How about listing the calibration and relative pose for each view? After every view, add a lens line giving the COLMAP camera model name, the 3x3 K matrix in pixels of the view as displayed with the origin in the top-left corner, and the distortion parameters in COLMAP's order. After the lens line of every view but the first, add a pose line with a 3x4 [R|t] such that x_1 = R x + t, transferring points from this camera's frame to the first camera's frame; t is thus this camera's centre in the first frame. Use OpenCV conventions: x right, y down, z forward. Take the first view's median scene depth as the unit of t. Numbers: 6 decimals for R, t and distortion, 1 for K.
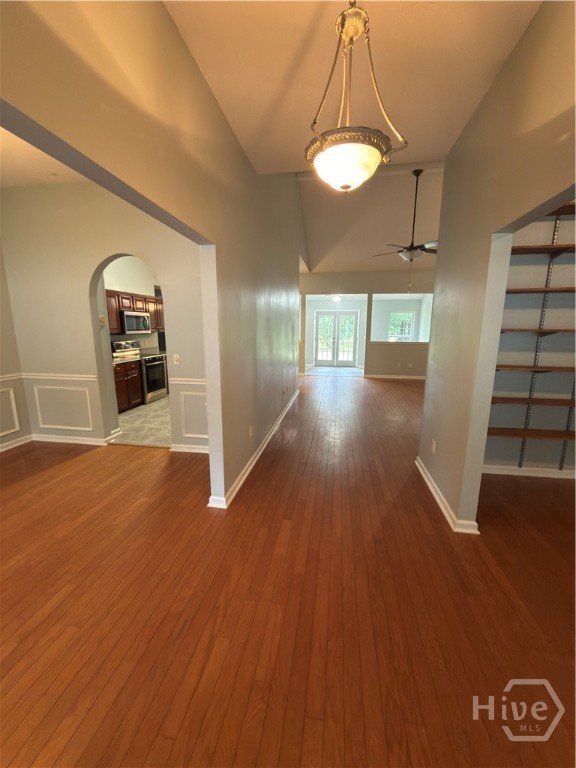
lens RADIAL K [[305.8, 0, 288.0], [0, 305.8, 384.0], [0, 0, 1]] dist [-0.000874, 0.000151]
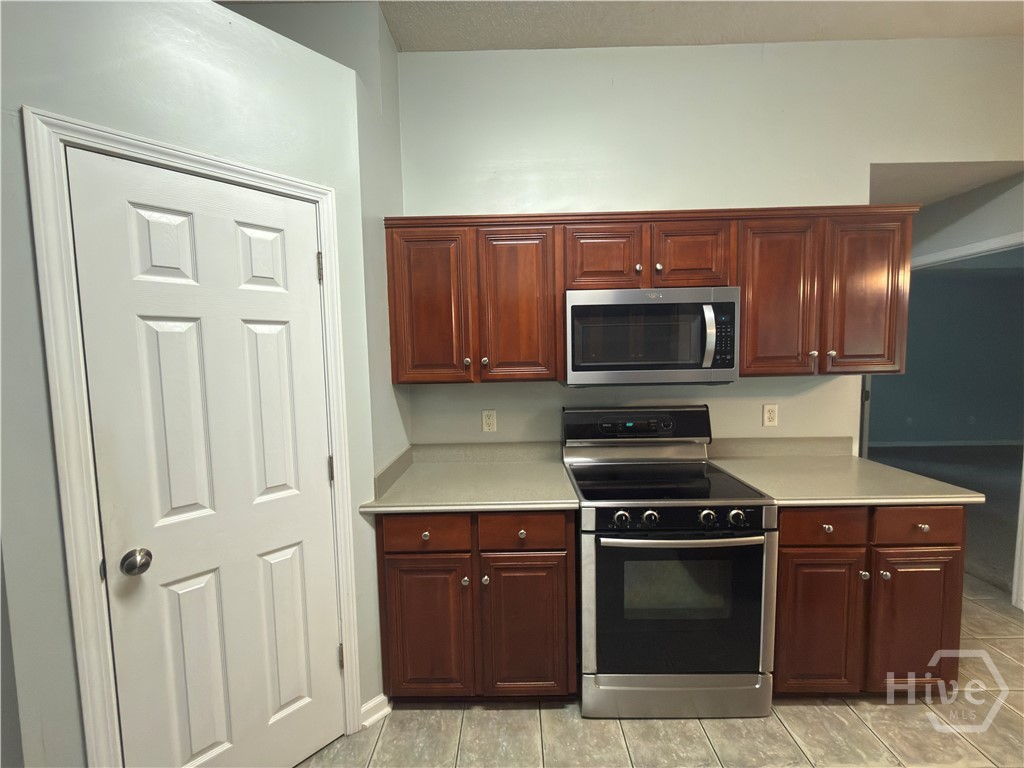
lens RADIAL K [[402.1, 0, 512.0], [0, 402.1, 384.0], [0, 0, 1]] dist [-0.001749, 0.000067]
pose [[0.154791, 0.060465, -0.986095, -0.284399], [-0.162600, 0.986073, 0.034939, -0.214660], [0.974475, 0.154931, 0.162467, 1.156841]]
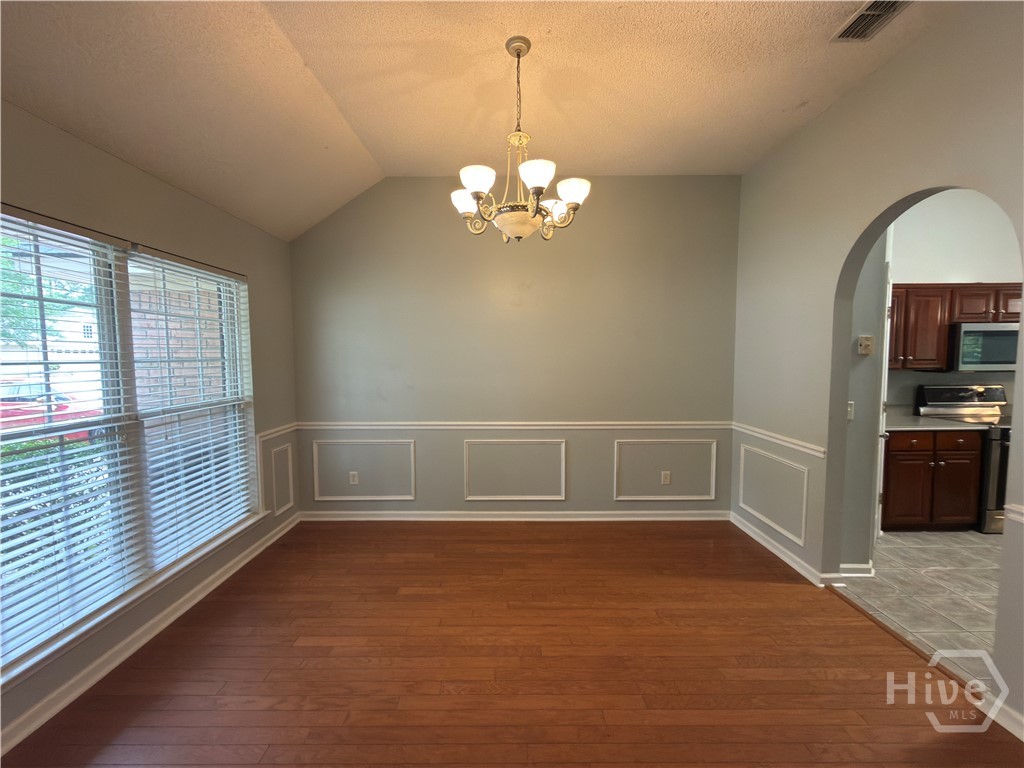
lens RADIAL K [[407.7, 0, 512.0], [0, 407.7, 384.0], [0, 0, 1]] dist [-0.000874, 0.000151]
pose [[0.168344, 0.059228, -0.983947, -0.035393], [-0.176048, 0.983951, 0.029108, -0.053826], [0.969880, 0.168321, 0.176069, 0.297918]]
